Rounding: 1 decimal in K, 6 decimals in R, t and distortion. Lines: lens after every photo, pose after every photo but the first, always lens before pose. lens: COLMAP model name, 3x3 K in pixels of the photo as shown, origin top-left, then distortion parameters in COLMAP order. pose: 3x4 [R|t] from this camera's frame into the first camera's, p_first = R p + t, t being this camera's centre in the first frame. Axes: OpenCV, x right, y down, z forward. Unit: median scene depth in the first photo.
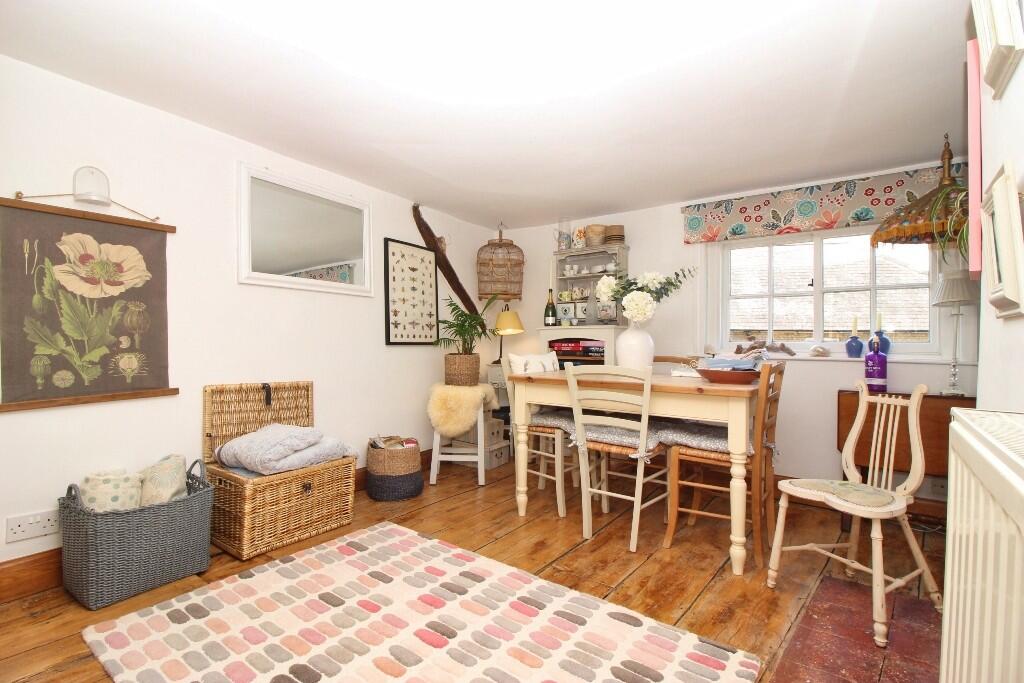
lens RADIAL K [[476.7, 0, 509.2], [0, 476.7, 340.2], [0, 0, 1]] dist [-0.001535, -0.003719]
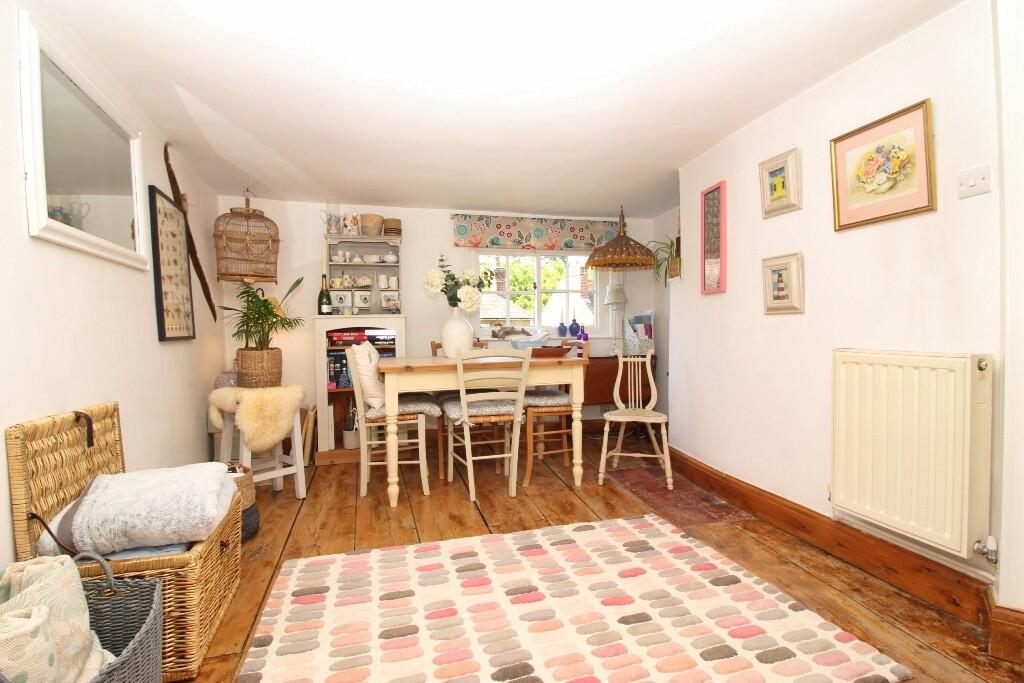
lens RADIAL K [[476.7, 0, 504.6], [0, 476.7, 342.5], [0, 0, 1]] dist [-0.001535, -0.003719]
pose [[0.611511, -0.042203, 0.790109, -0.683450], [0.017490, 0.999053, 0.039827, -0.010417], [-0.791042, -0.010536, 0.611670, 0.240338]]
